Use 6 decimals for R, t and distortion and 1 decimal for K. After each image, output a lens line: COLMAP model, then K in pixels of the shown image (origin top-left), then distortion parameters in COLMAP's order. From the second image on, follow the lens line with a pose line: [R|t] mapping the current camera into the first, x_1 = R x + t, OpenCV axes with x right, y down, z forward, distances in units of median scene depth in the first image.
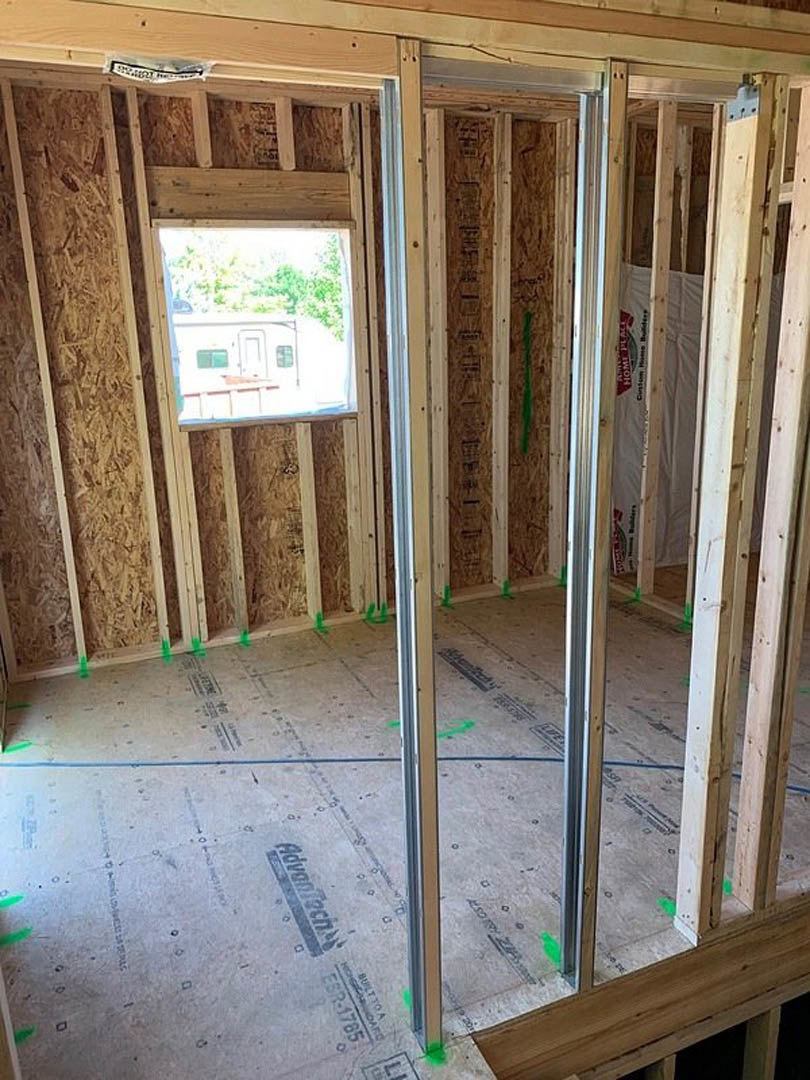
lens RADIAL K [[837.3, 0, 404.6], [0, 837.3, 541.9], [0, 0, 1]] dist [0.048817, -0.023567]
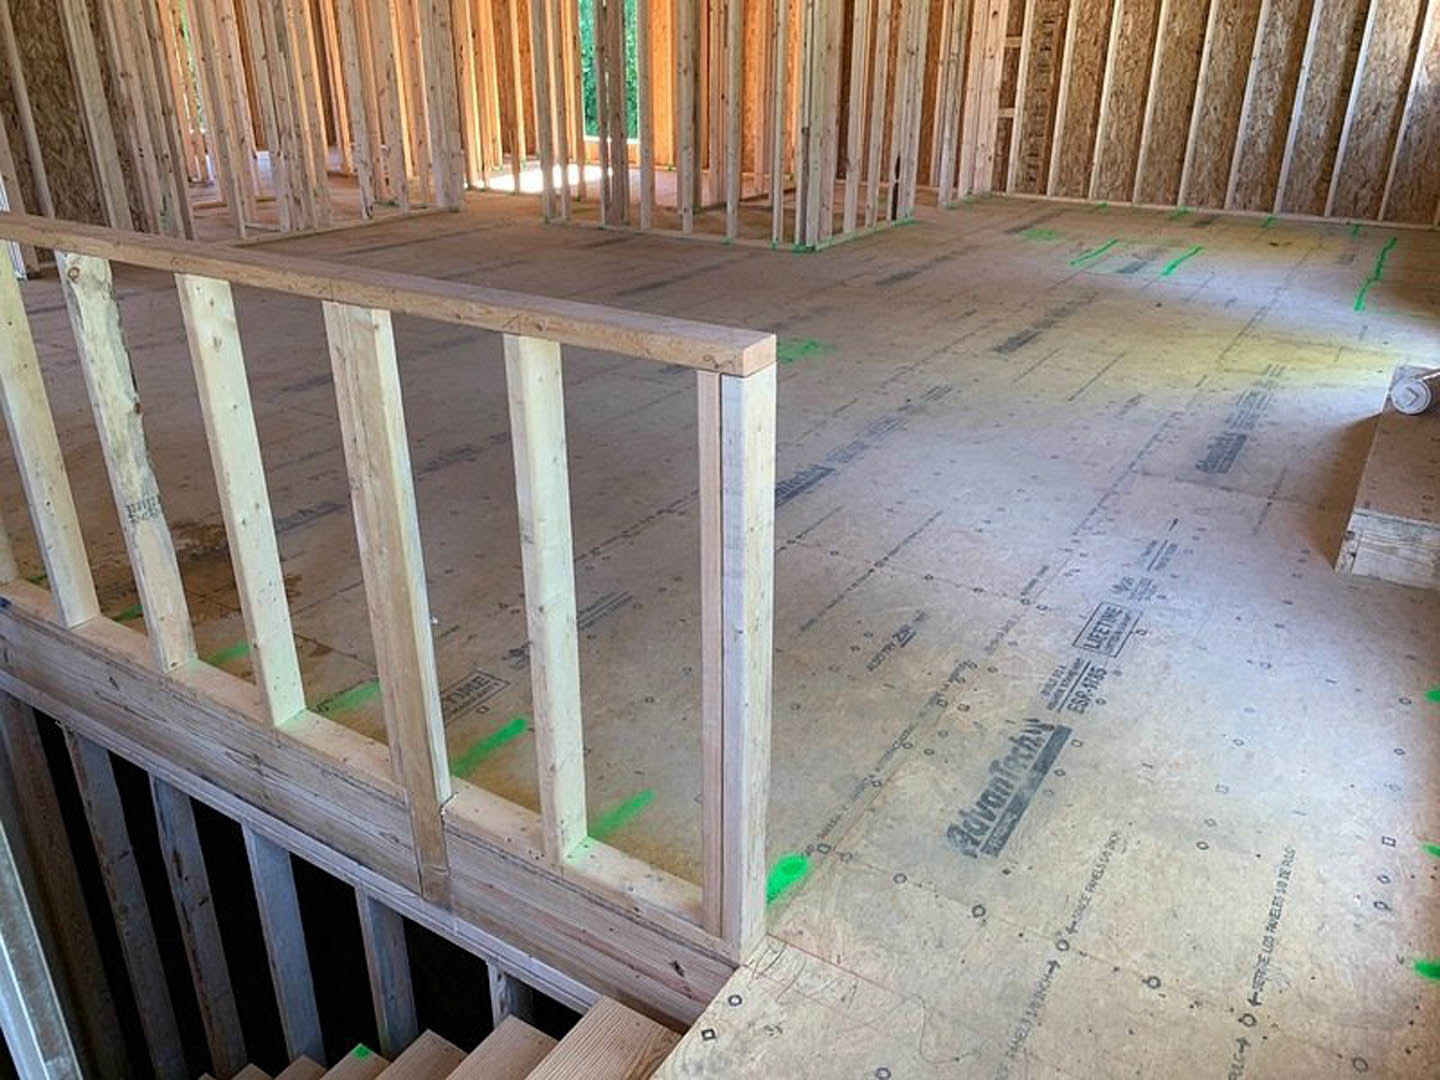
lens RADIAL K [[1116.4, 0, 718.4], [0, 1116.4, 535.6], [0, 0, 1]] dist [0.048817, -0.023567]
pose [[-0.566702, -0.315022, 0.761321, -0.602823], [0.227552, 0.828239, 0.512093, -0.268326], [-0.791877, 0.463445, -0.397682, 1.420426]]
